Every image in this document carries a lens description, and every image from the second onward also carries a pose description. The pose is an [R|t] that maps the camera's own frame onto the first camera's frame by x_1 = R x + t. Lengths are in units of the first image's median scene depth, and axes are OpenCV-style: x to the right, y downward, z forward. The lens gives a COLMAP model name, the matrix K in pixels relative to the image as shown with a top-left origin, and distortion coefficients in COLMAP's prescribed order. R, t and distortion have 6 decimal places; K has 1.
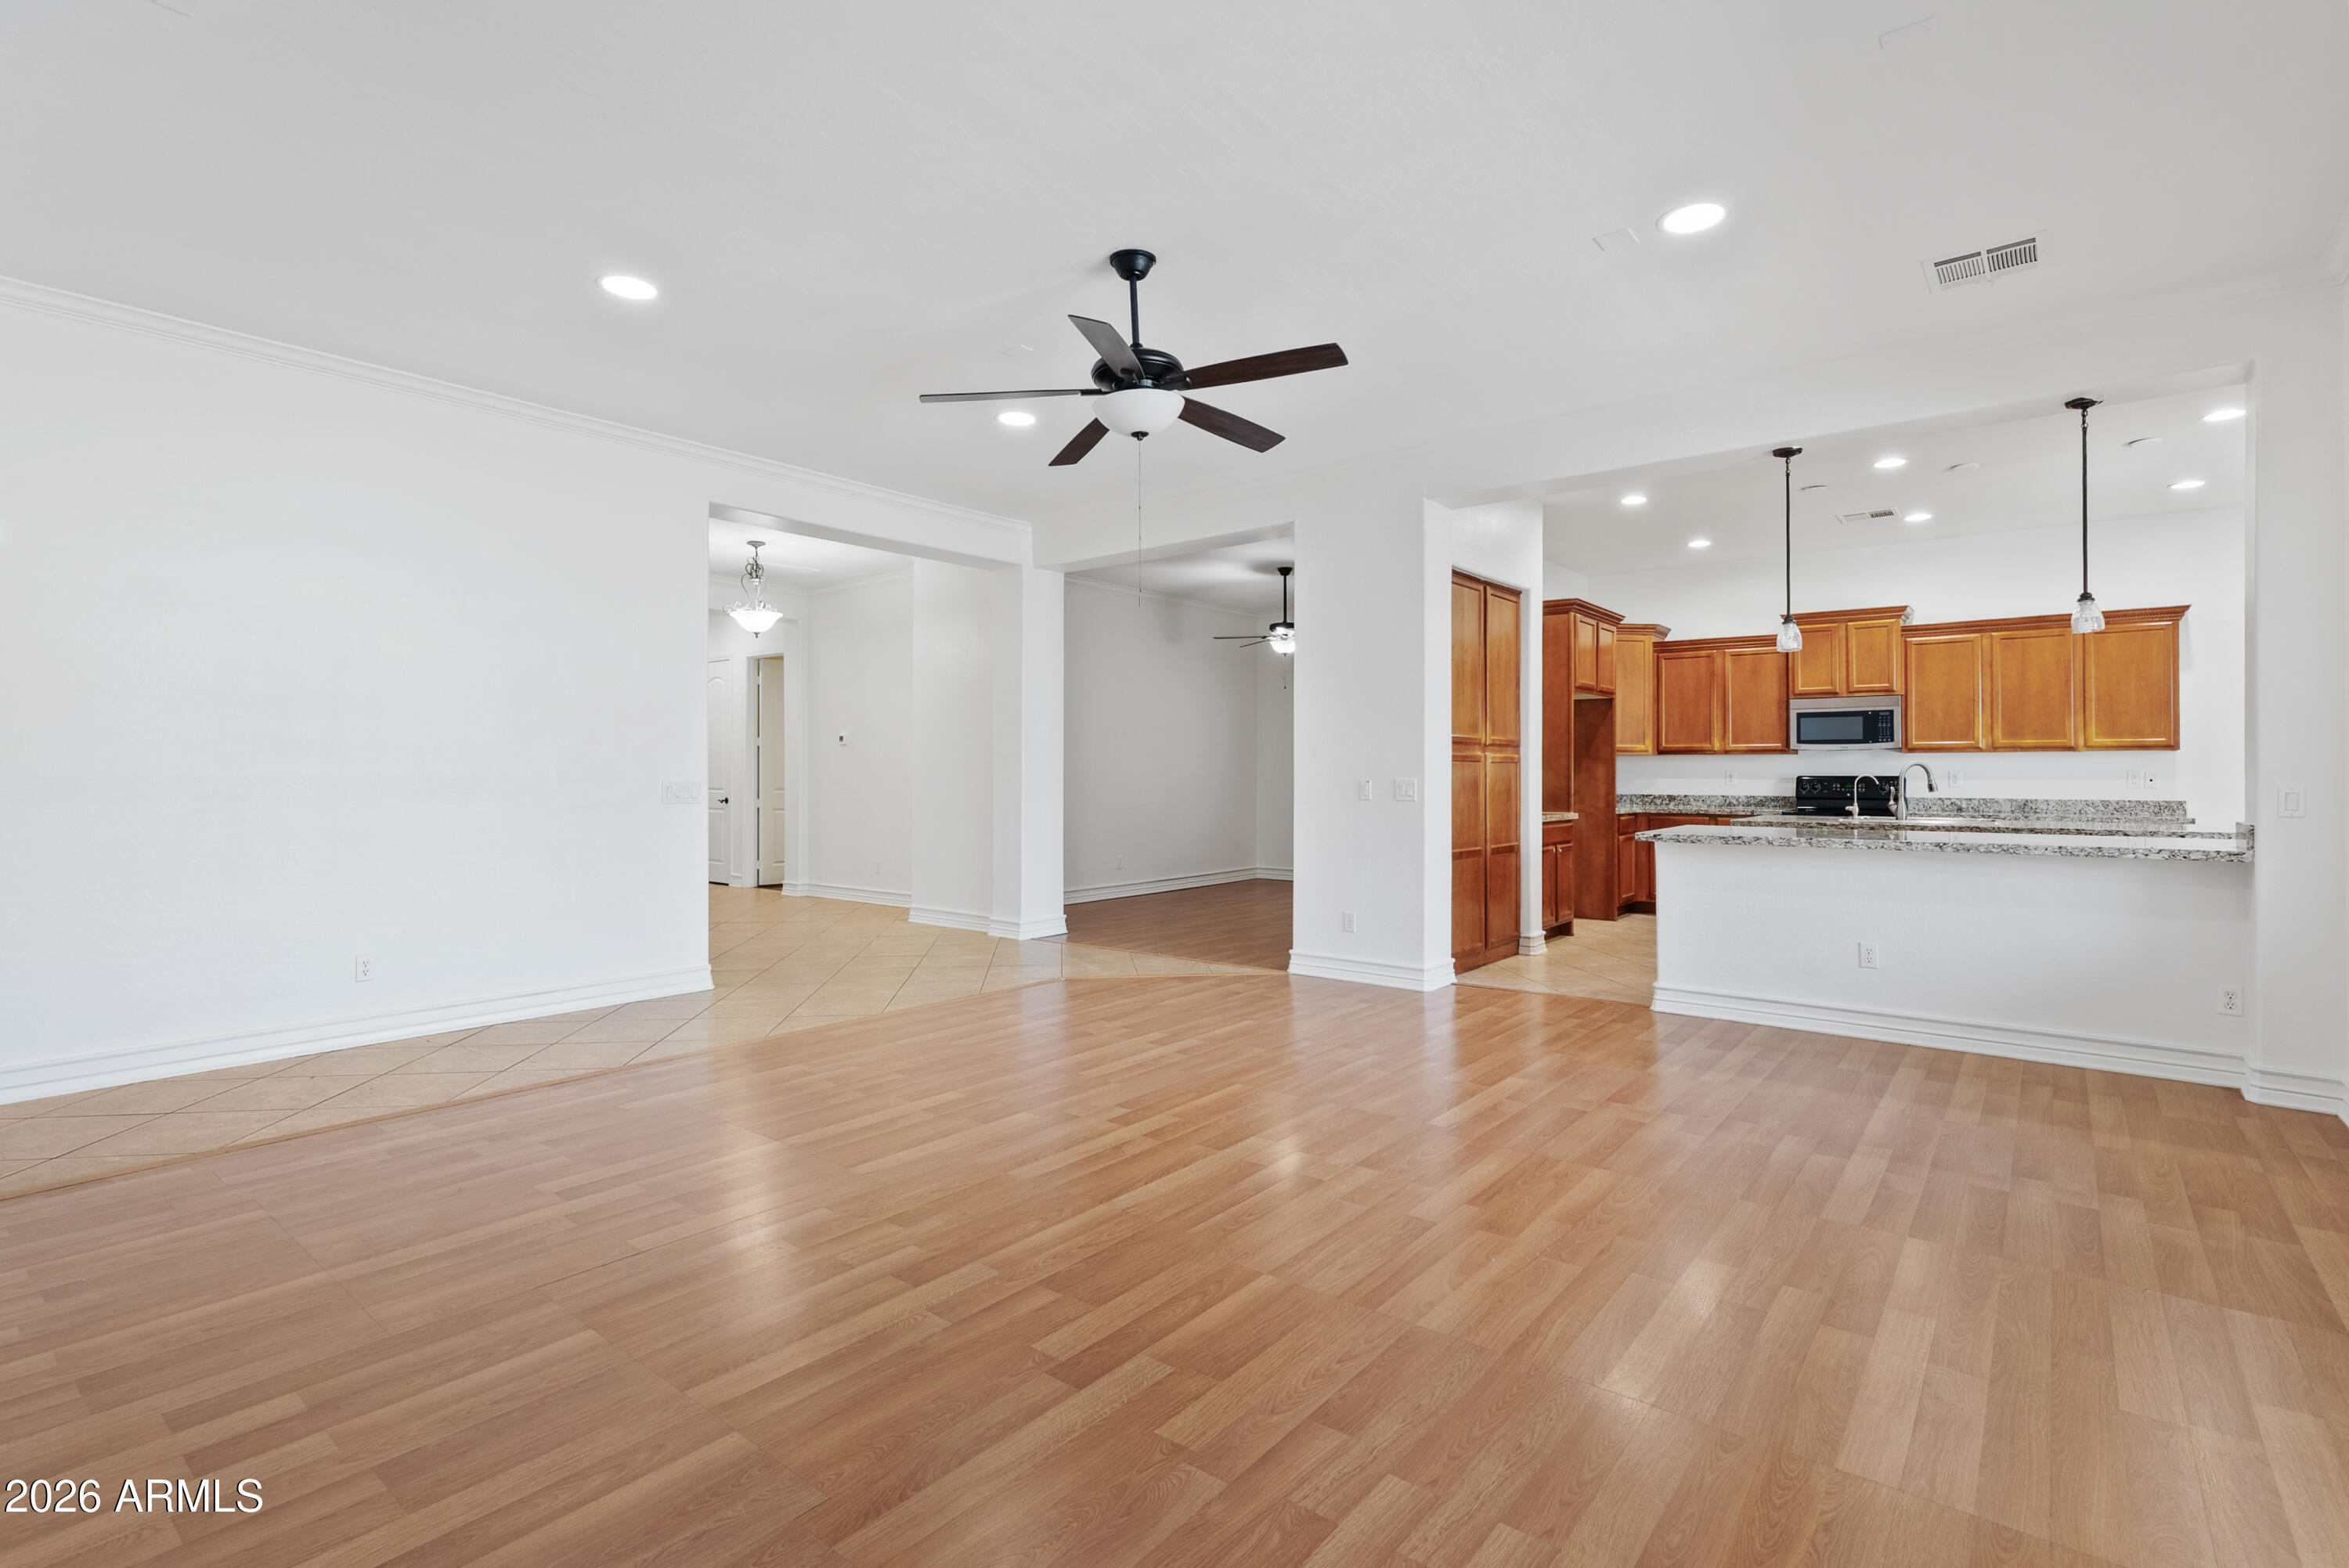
lens RADIAL K [[1101.8, 0, 1185.9], [0, 1101.8, 775.4], [0, 0, 1]] dist [-0.003318, 0.000212]
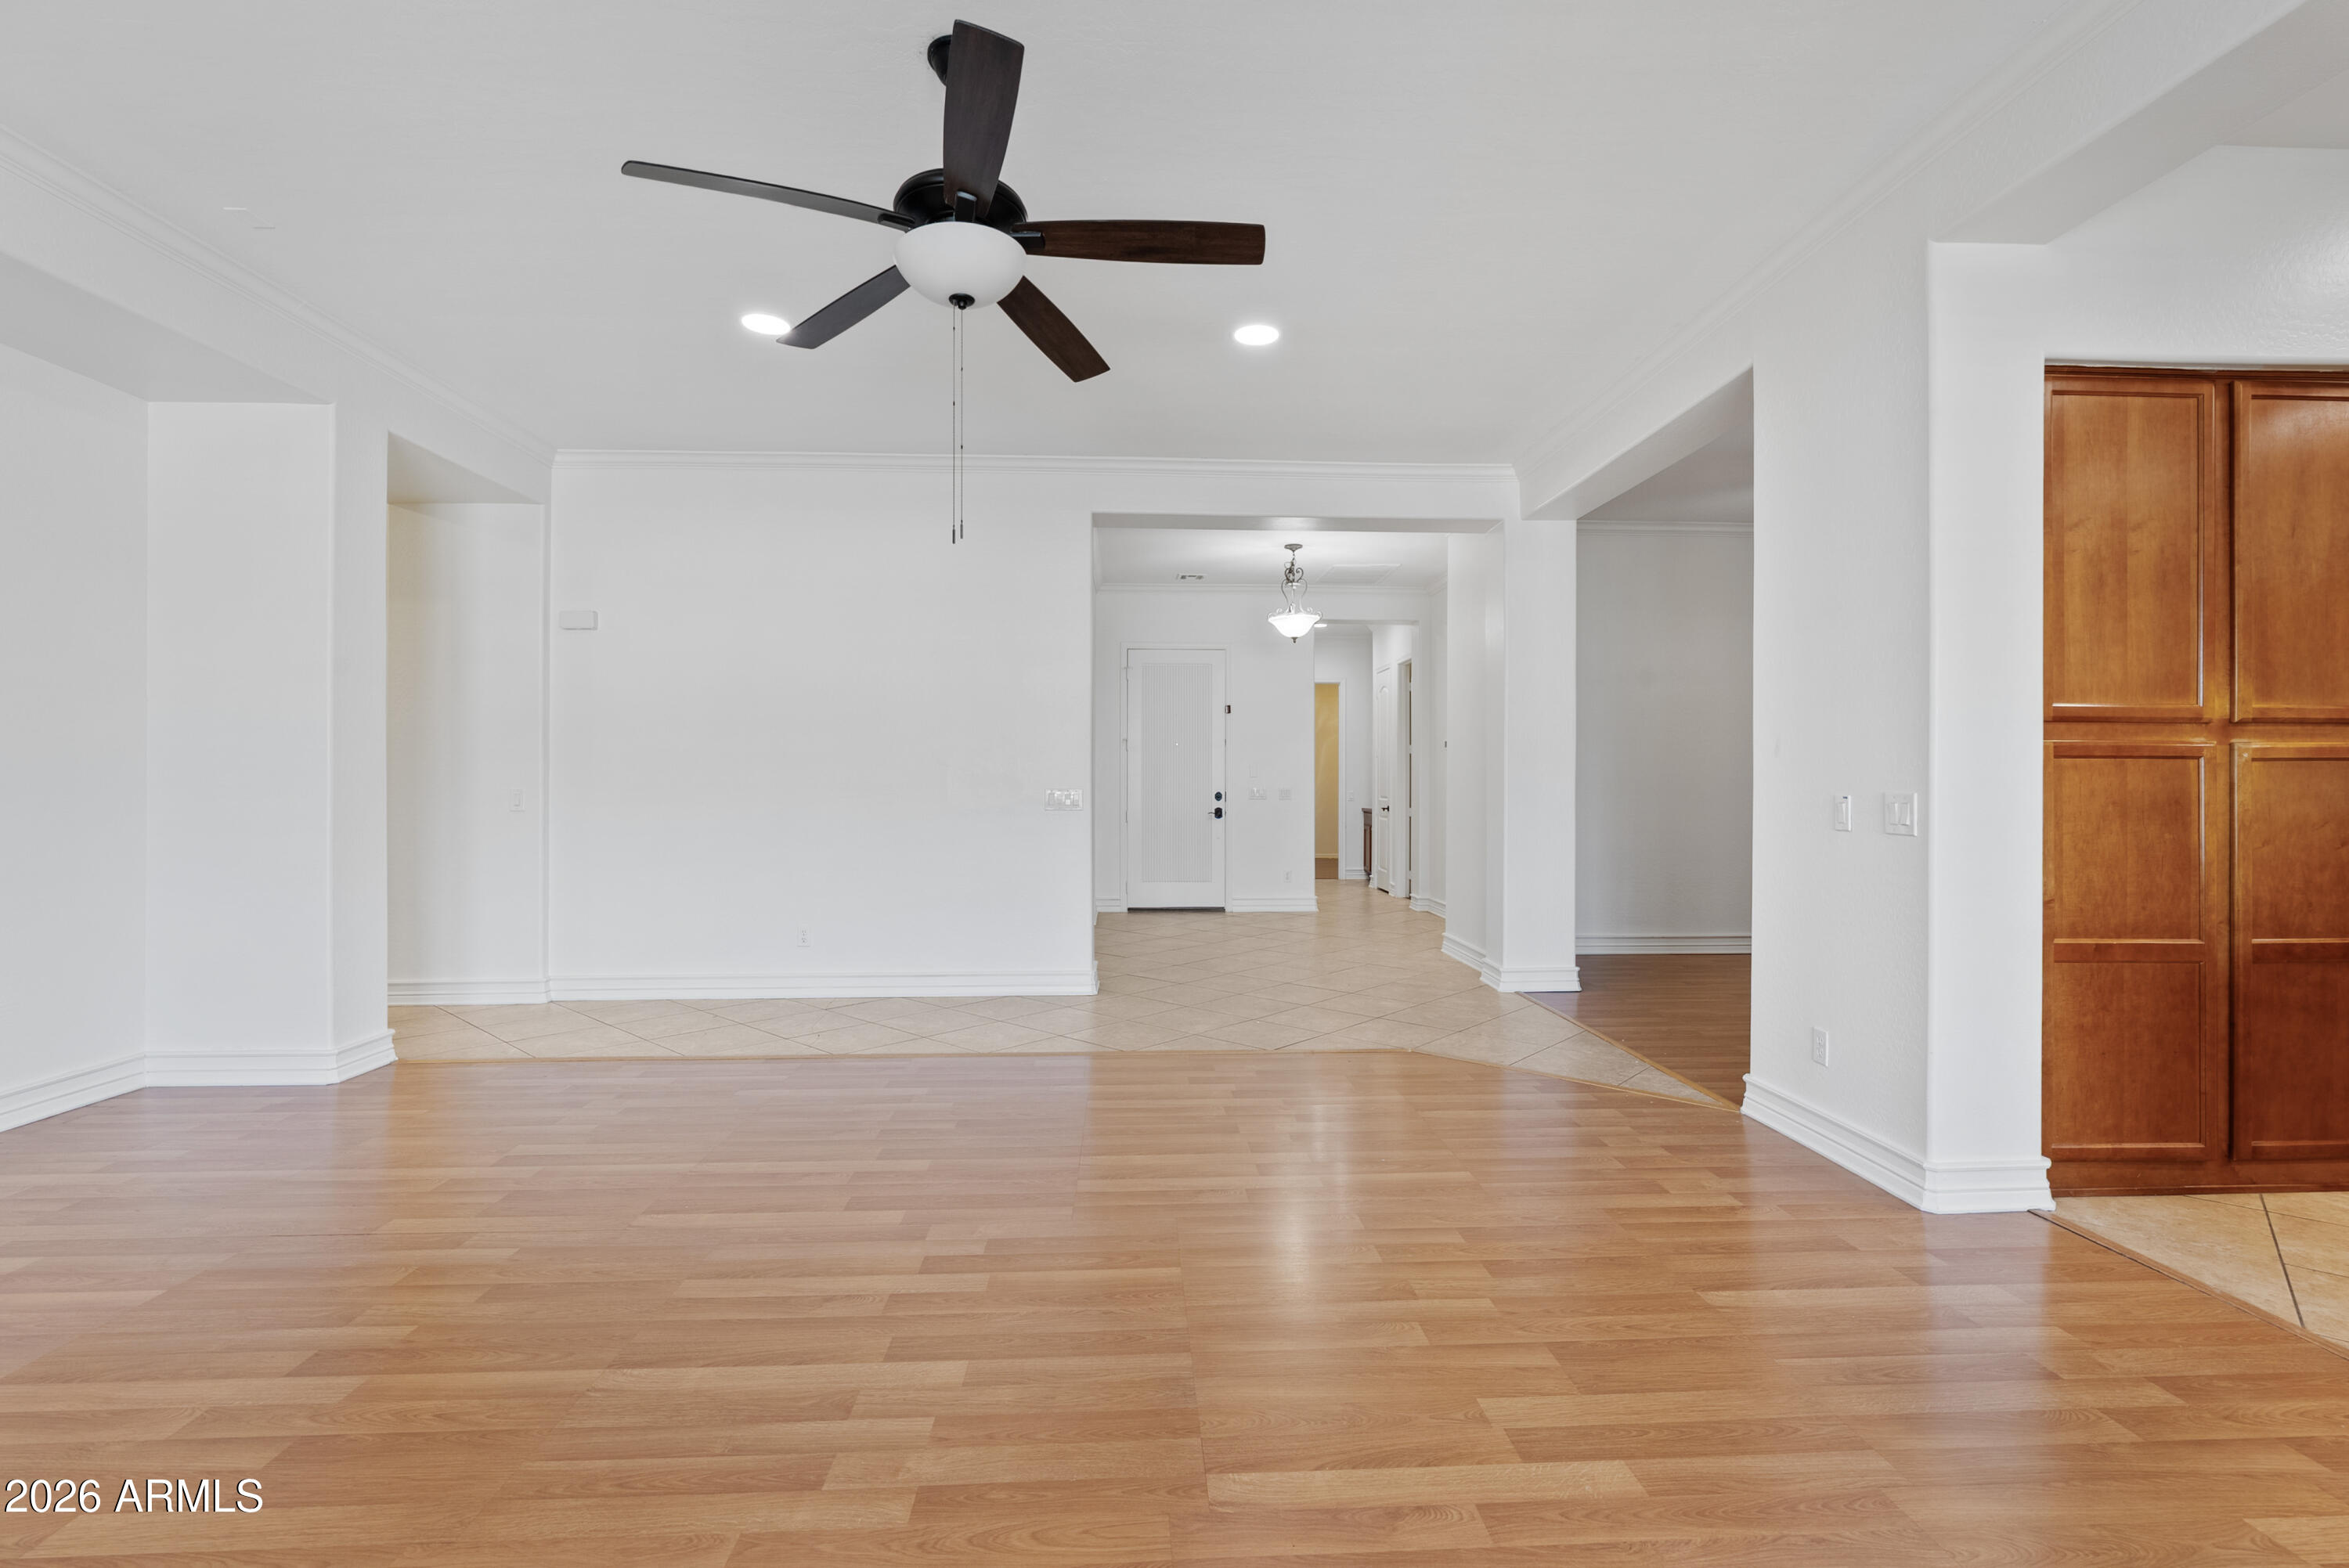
lens RADIAL K [[1066.8, 0, 1178.0], [0, 1066.8, 788.6], [0, 0, 1]] dist [-0.003854, 0.001123]
pose [[0.659320, 0.006072, -0.751838, 0.328018], [-0.002429, 0.999979, 0.005946, -0.001168], [0.751859, -0.002095, 0.659321, 0.380847]]
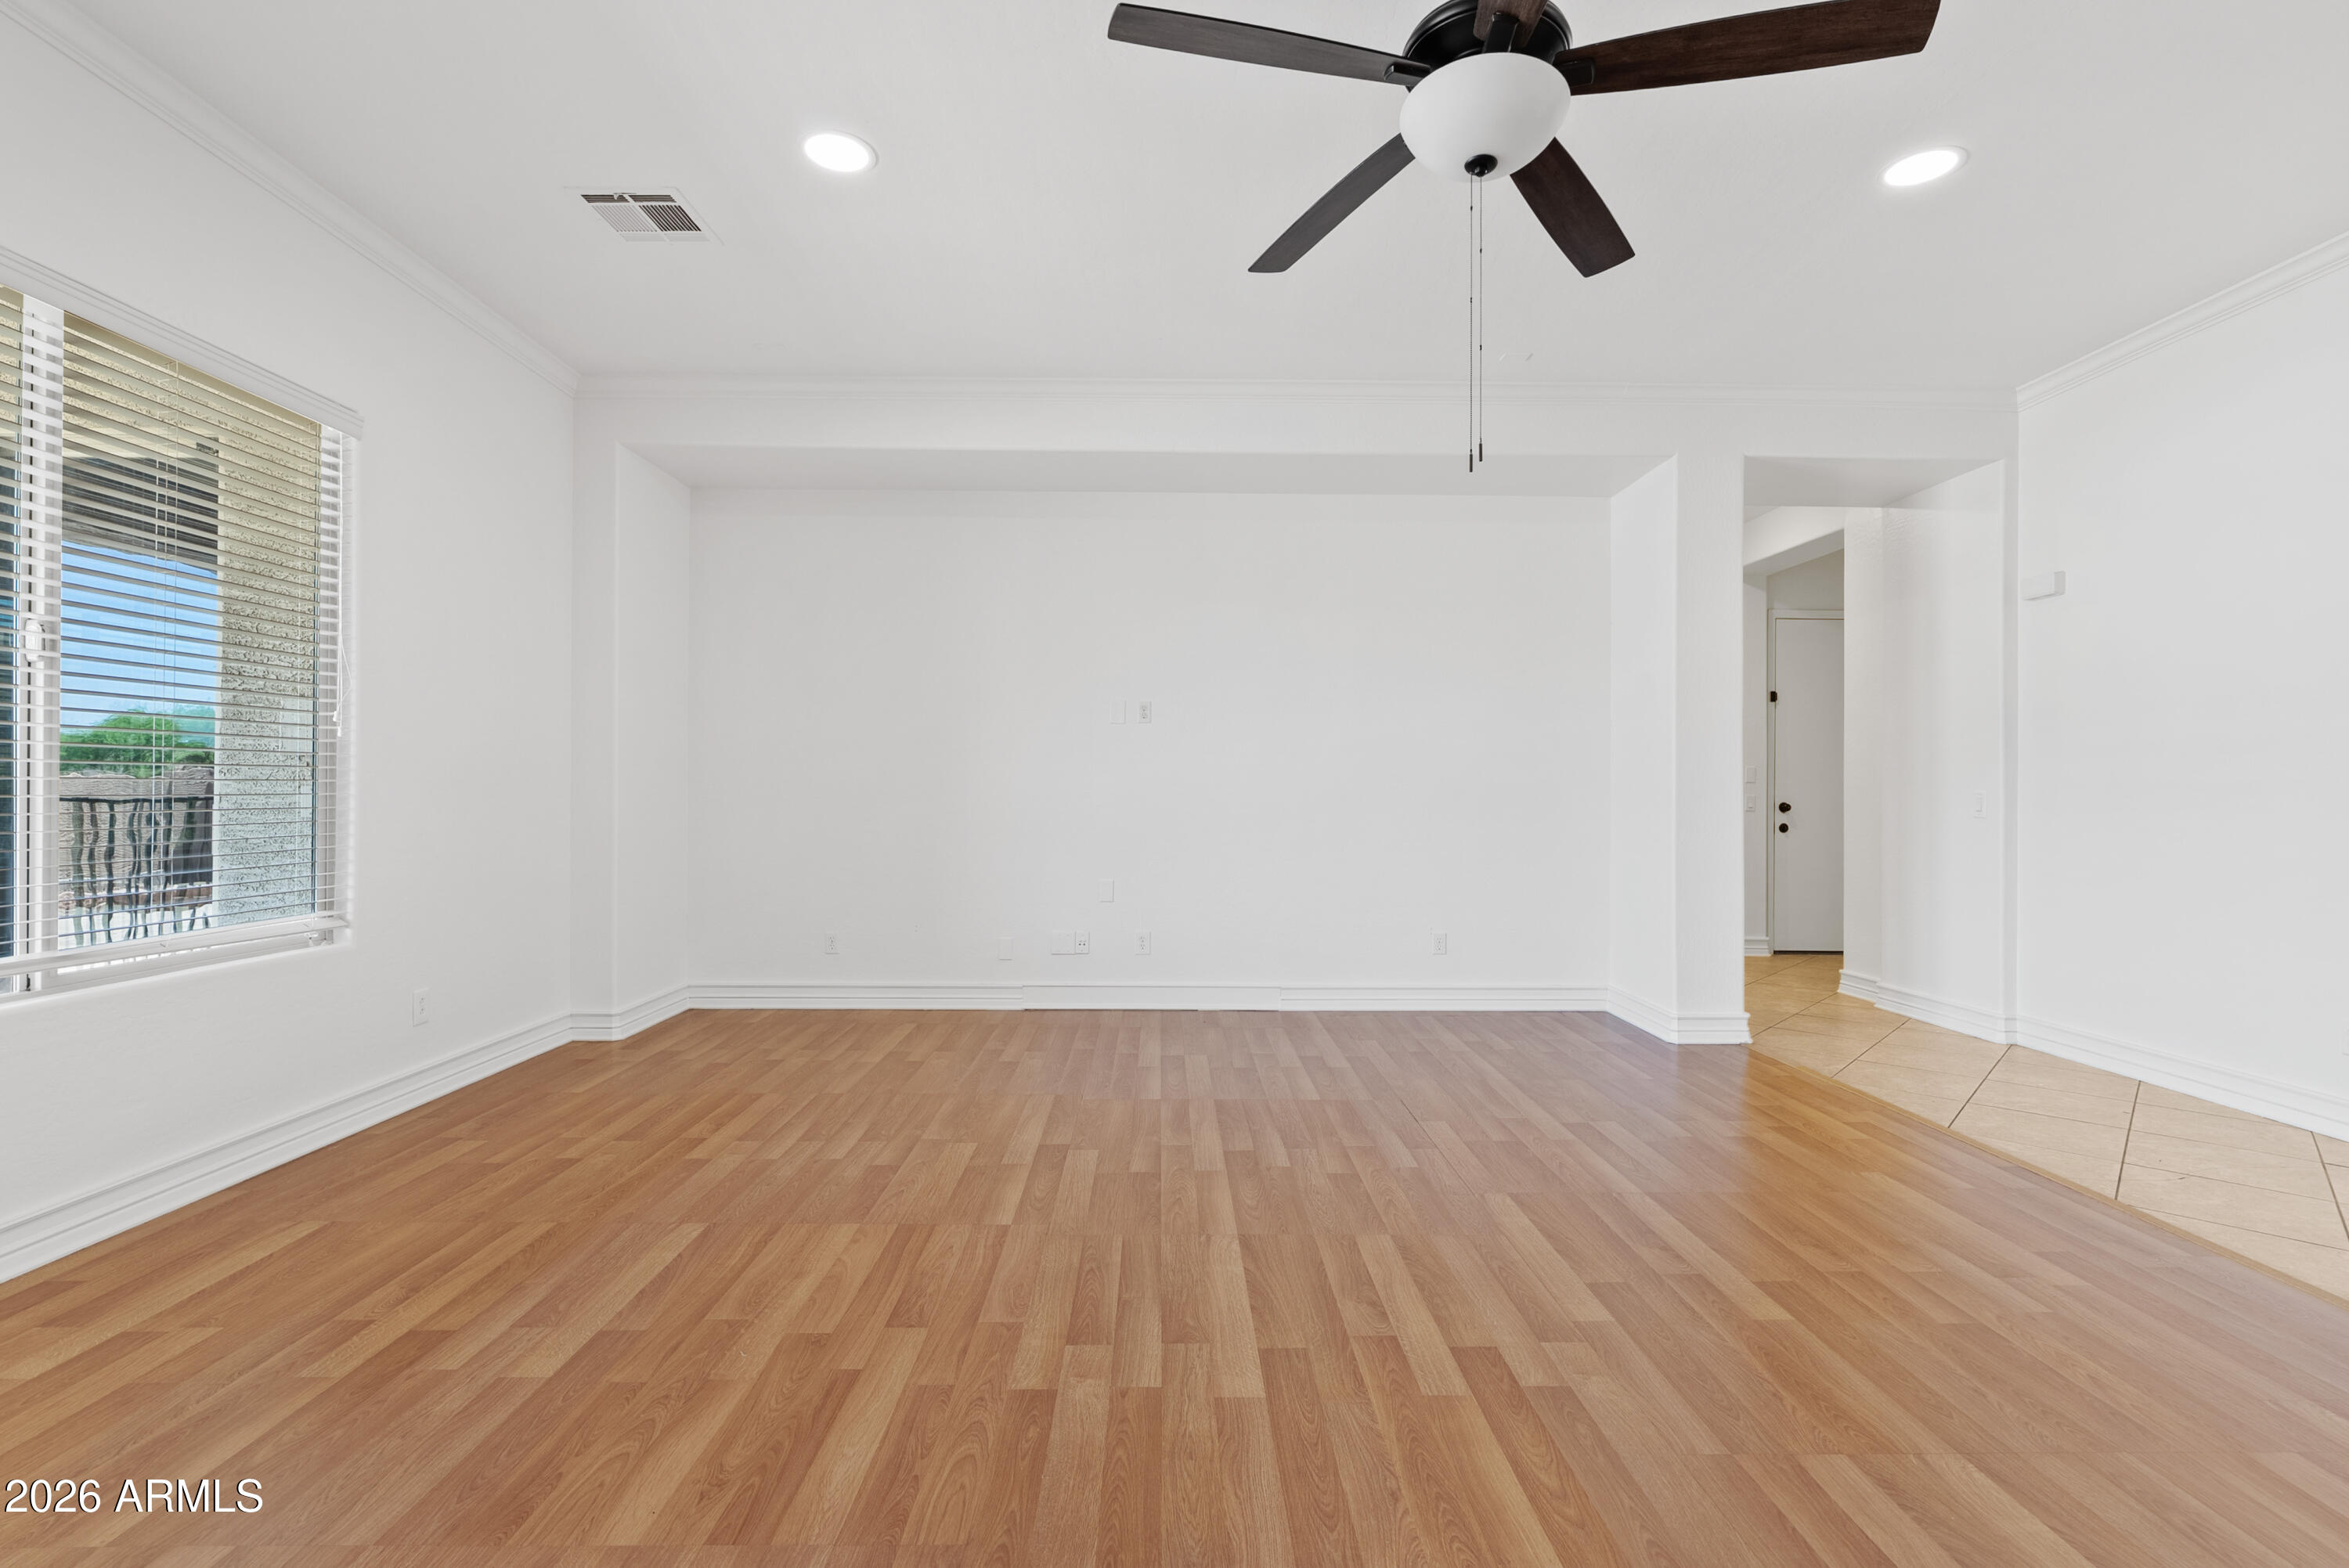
lens RADIAL K [[1066.8, 0, 1178.0], [0, 1066.8, 788.6], [0, 0, 1]] dist [-0.003854, 0.001123]
pose [[-0.775239, -0.004779, -0.631649, 0.246942], [-0.007372, 0.999972, 0.001482, 0.006117], [0.631624, 0.005806, -0.775253, 0.771716]]
